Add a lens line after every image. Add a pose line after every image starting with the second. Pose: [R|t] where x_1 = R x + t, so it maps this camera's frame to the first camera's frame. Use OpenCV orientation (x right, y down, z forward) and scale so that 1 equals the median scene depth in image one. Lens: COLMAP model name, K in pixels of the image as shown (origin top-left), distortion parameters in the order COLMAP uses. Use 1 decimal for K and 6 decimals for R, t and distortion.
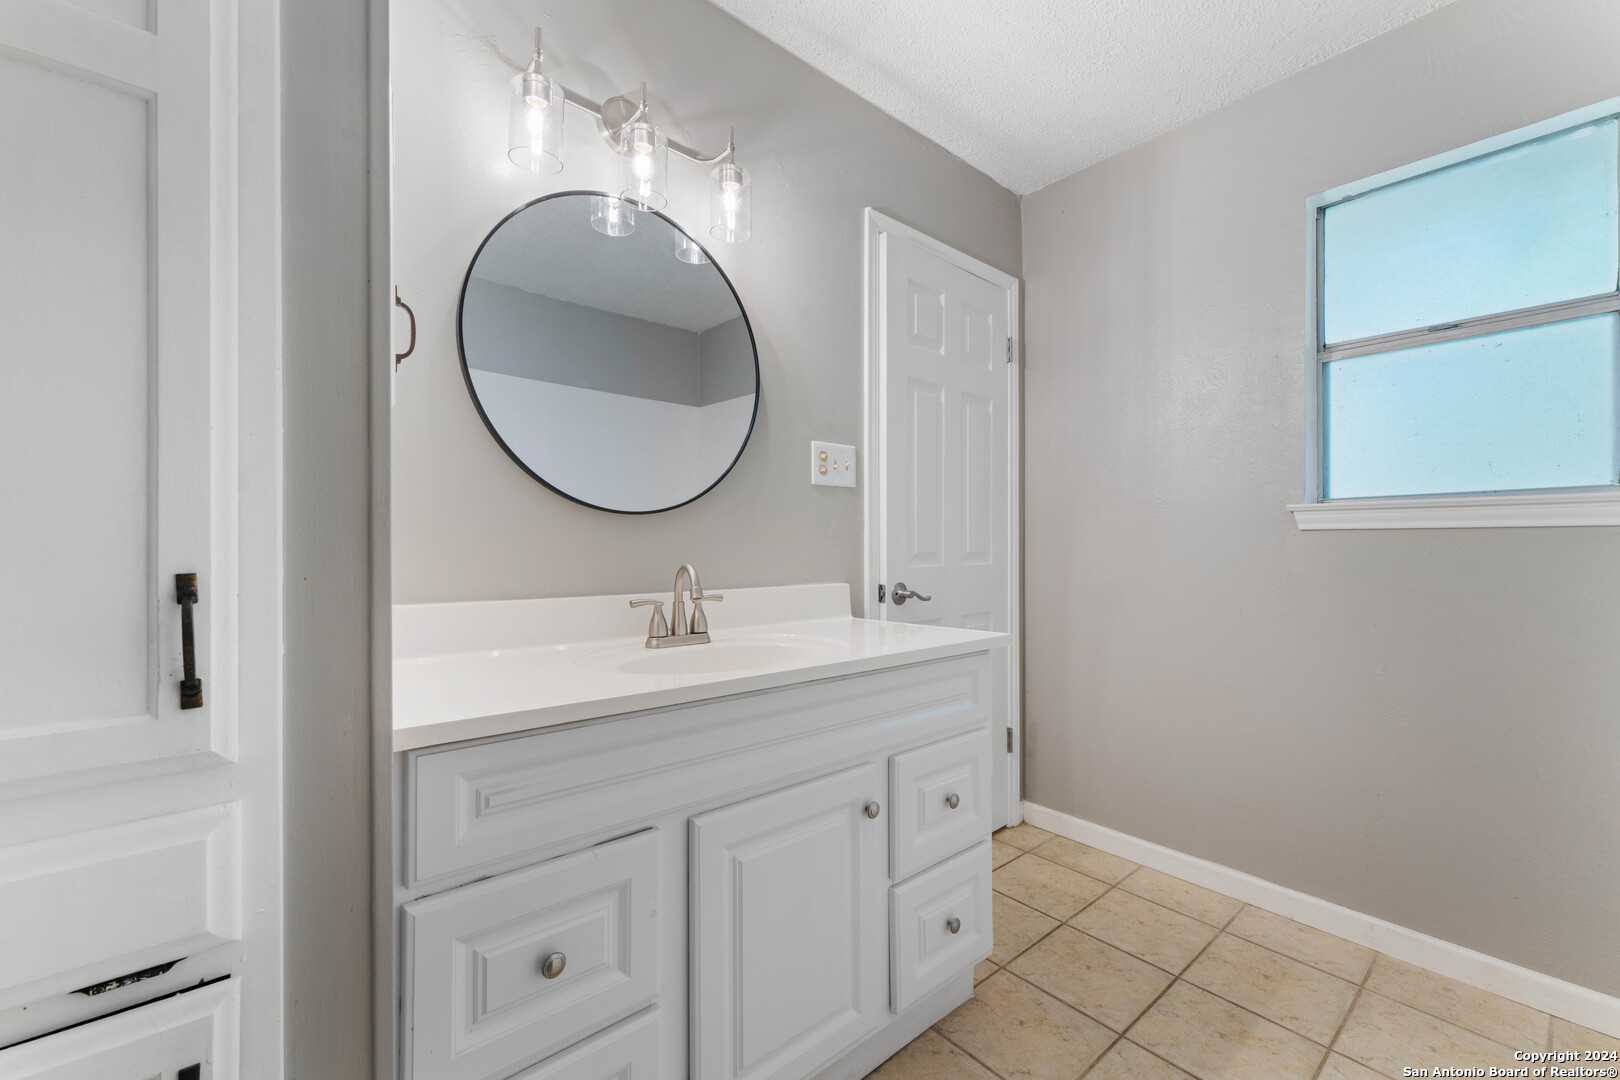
lens RADIAL K [[656.0, 0, 809.7], [0, 656.0, 551.7], [0, 0, 1]] dist [0.000201, 0.000041]
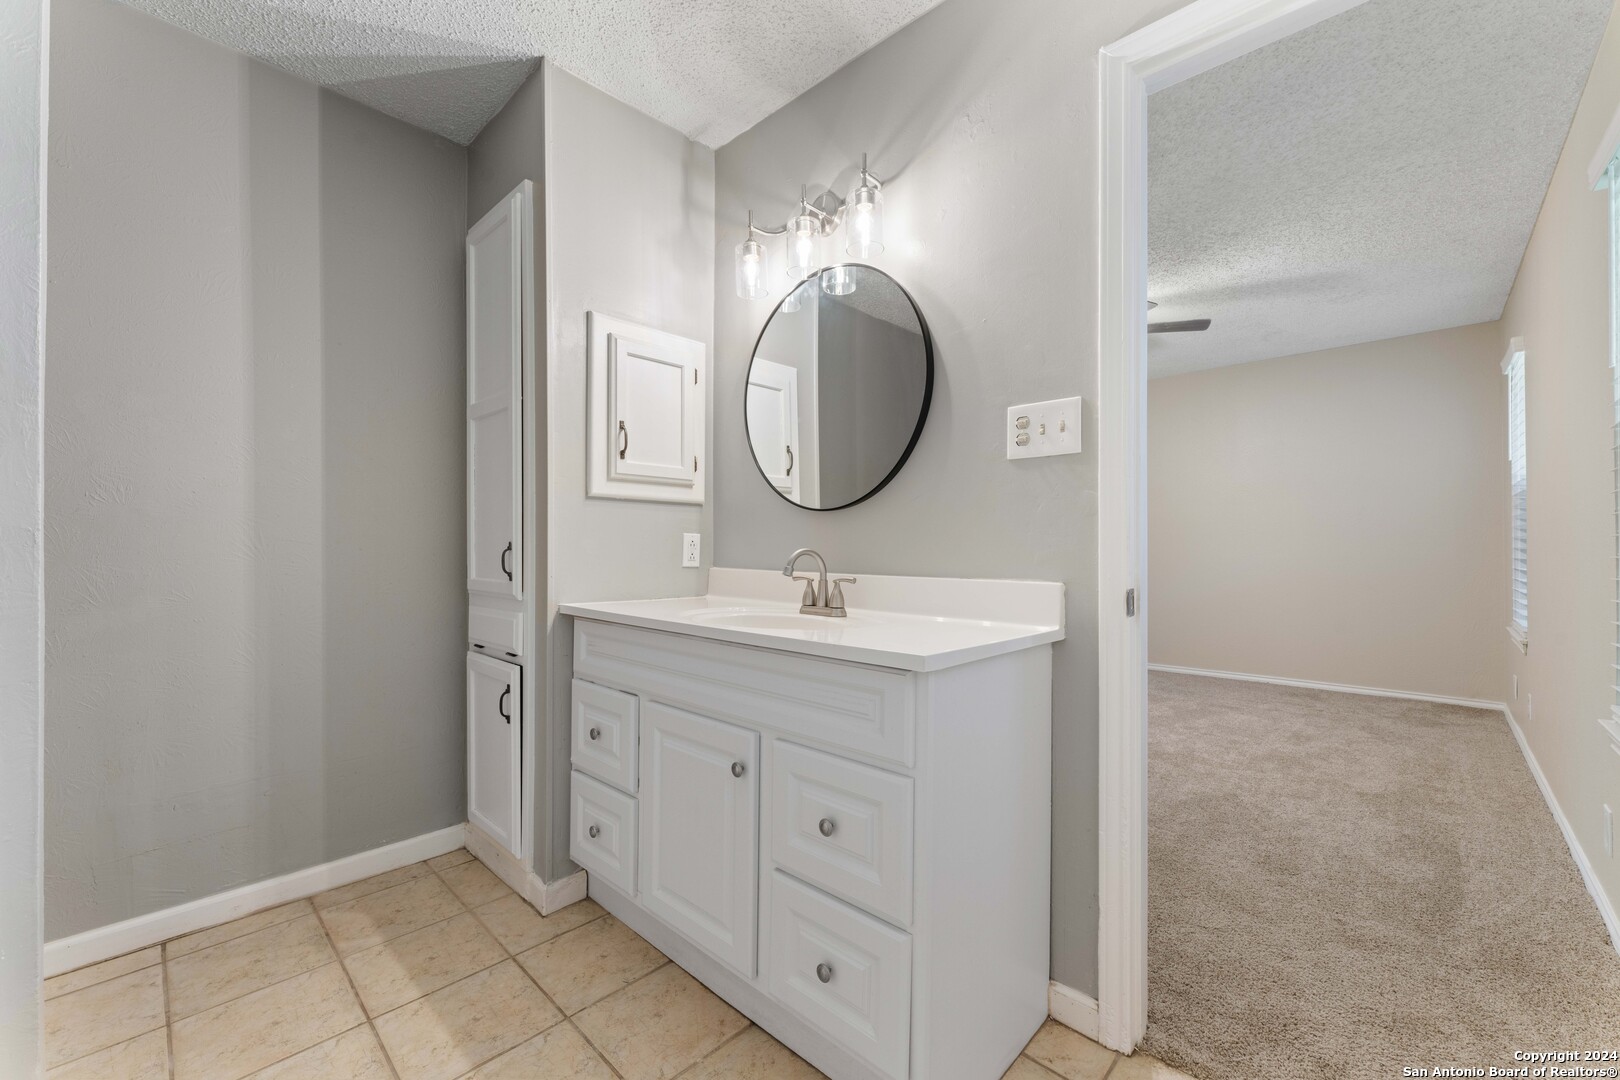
lens RADIAL K [[638.3, 0, 815.2], [0, 638.3, 546.4], [0, 0, 1]] dist [-0.000460, 0.000029]
pose [[0.112088, -0.000836, -0.993698, 0.979889], [-0.010292, 0.999945, -0.002002, 0.015014], [0.993645, 0.010451, 0.112074, 0.834518]]
